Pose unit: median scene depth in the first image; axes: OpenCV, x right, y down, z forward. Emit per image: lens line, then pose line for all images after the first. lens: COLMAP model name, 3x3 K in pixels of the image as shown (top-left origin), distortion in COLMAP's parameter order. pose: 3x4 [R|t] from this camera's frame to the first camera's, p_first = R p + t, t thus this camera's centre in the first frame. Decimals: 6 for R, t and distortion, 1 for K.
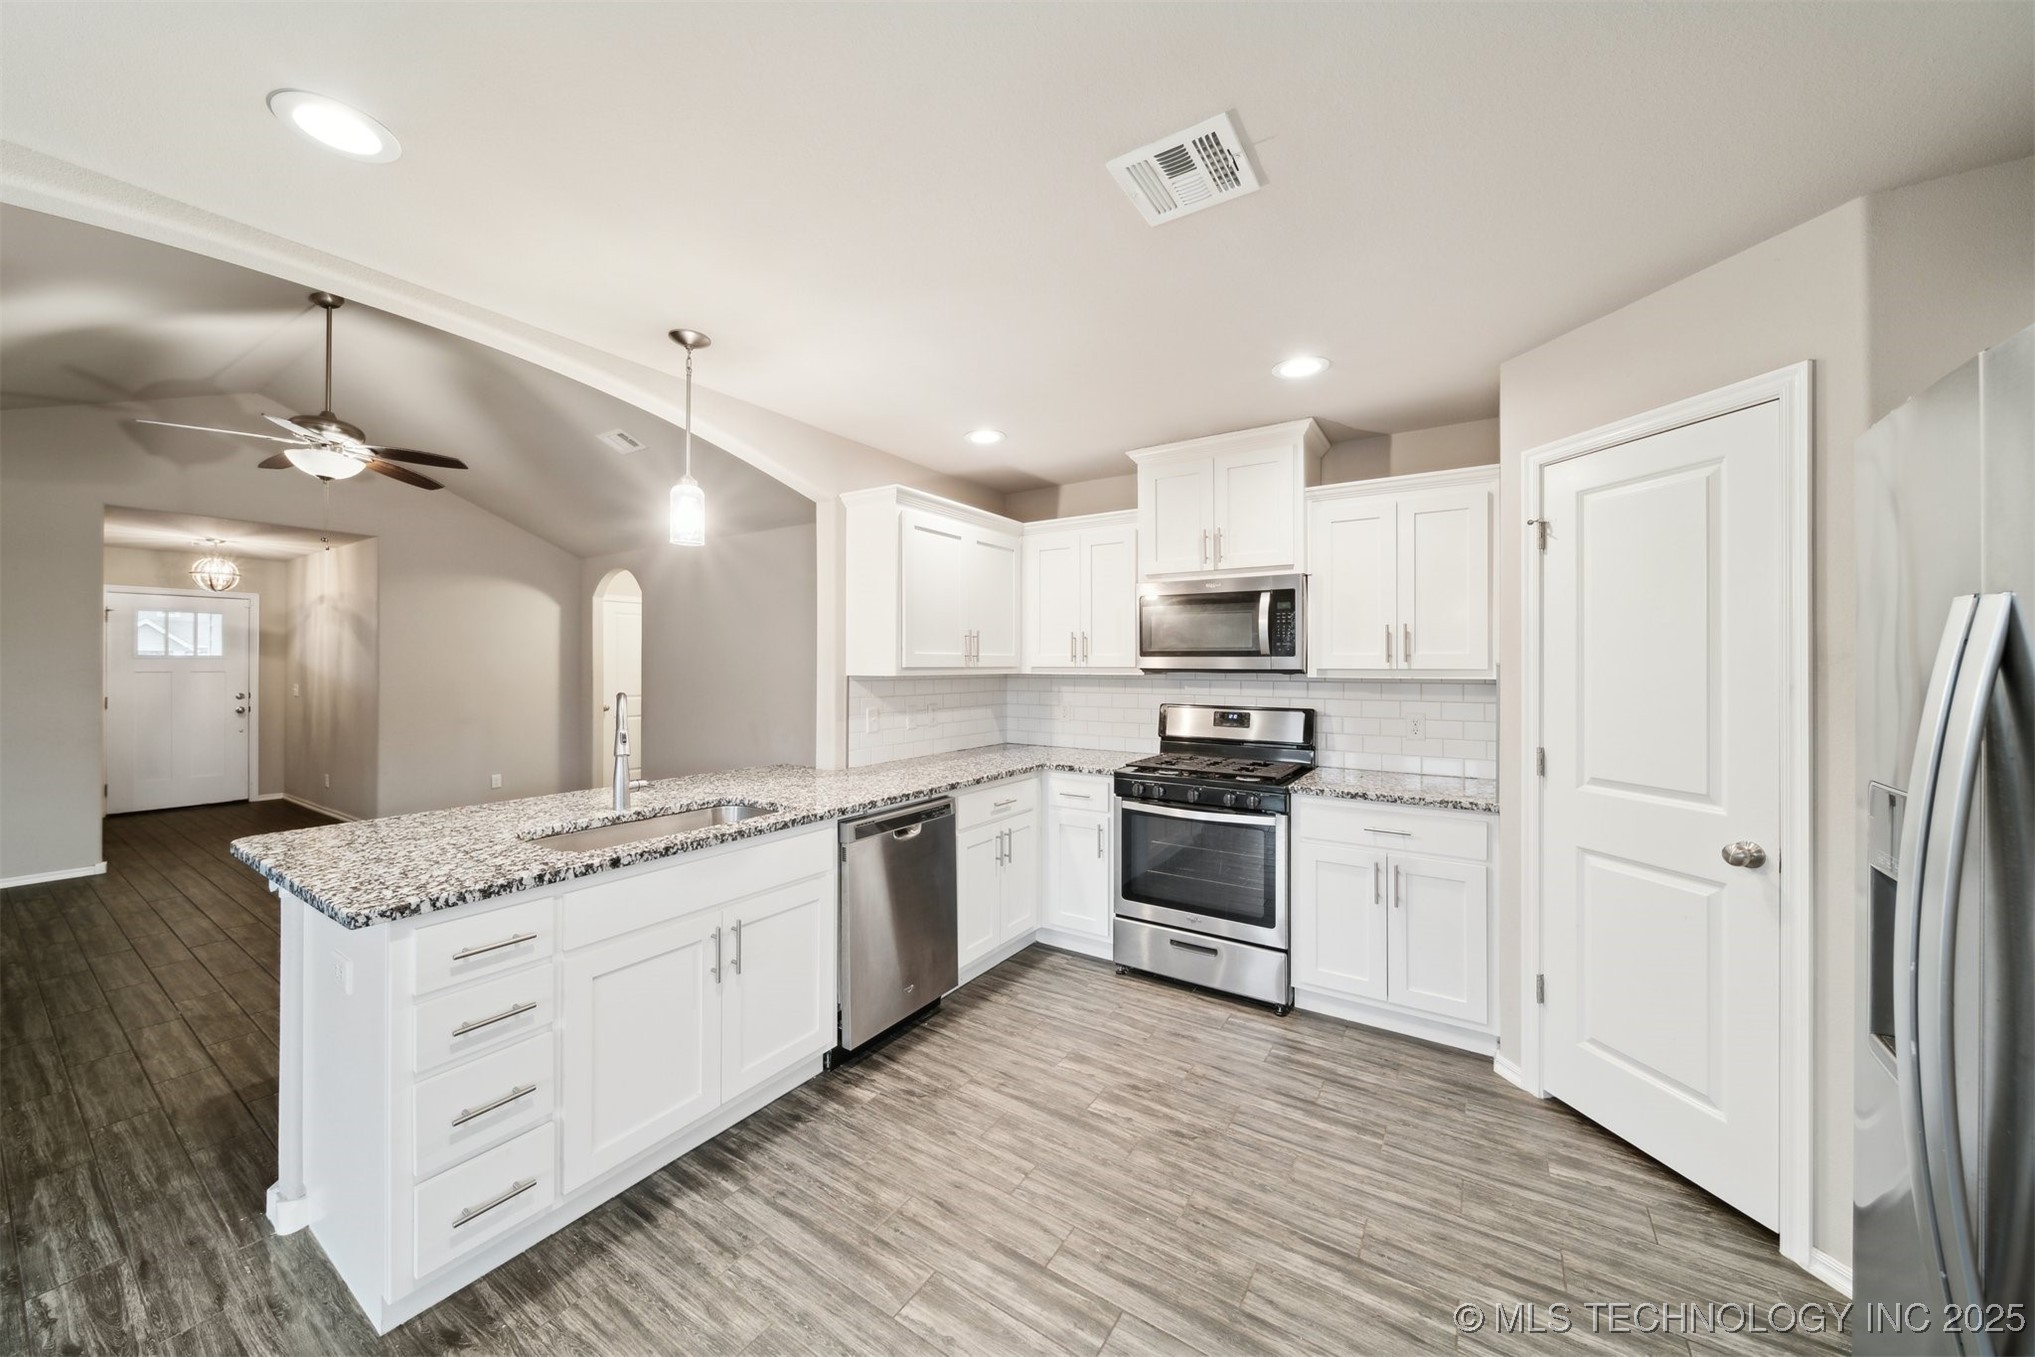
lens RADIAL K [[718.9, 0, 997.1], [0, 718.9, 669.0], [0, 0, 1]] dist [0.001598, -0.000246]
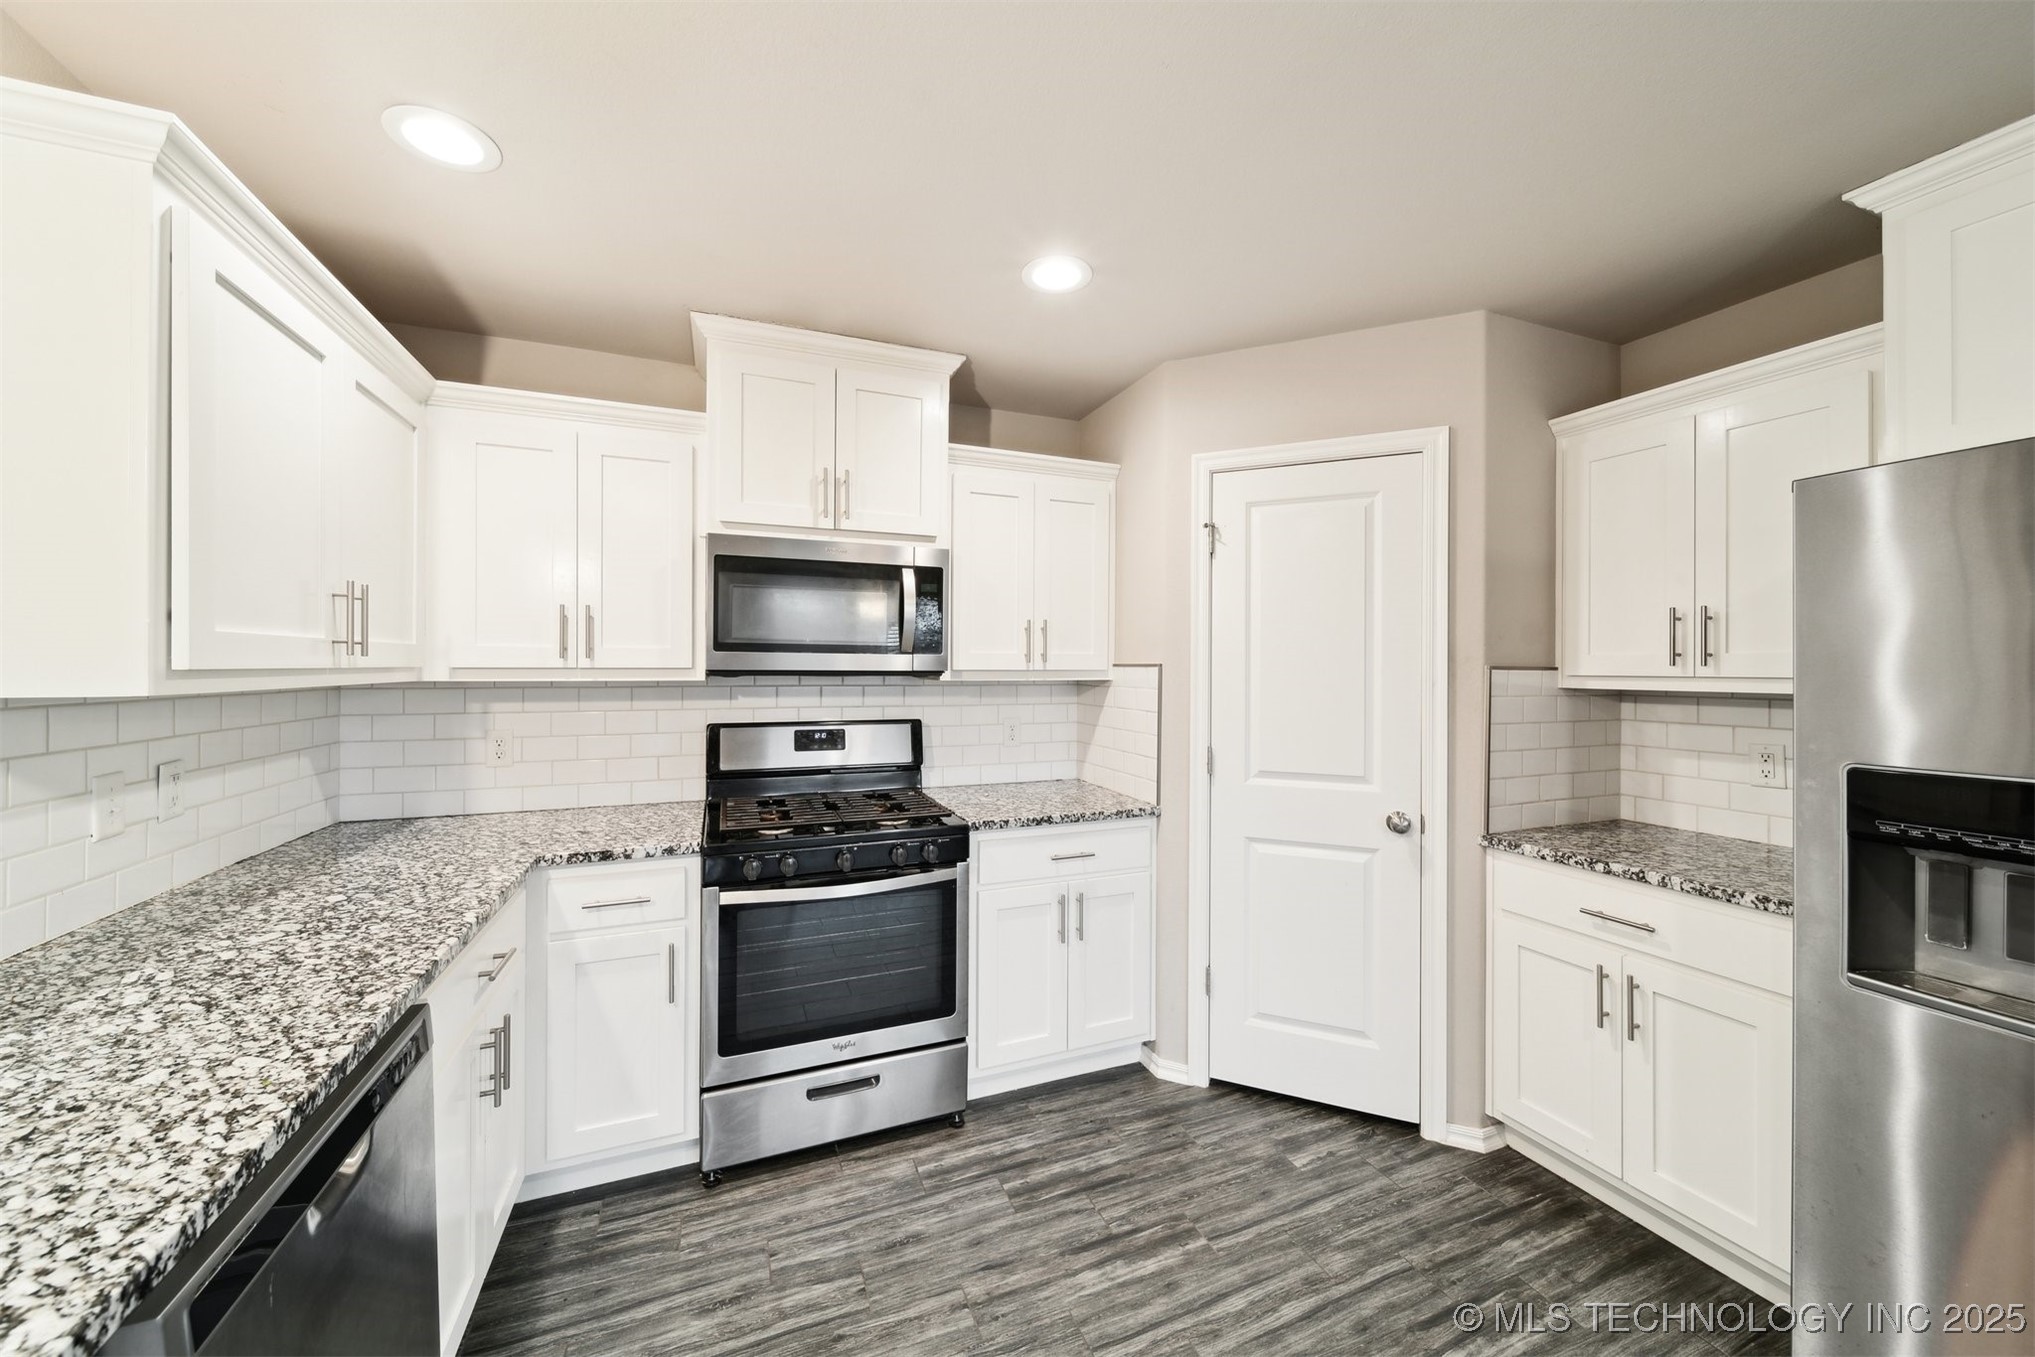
lens RADIAL K [[718.9, 0, 997.1], [0, 718.9, 669.0], [0, 0, 1]] dist [0.001598, -0.000246]
pose [[0.565402, -0.002433, 0.824812, -0.211750], [0.001770, 0.999997, 0.001736, -0.002731], [-0.824814, 0.000479, 0.565404, 0.541581]]
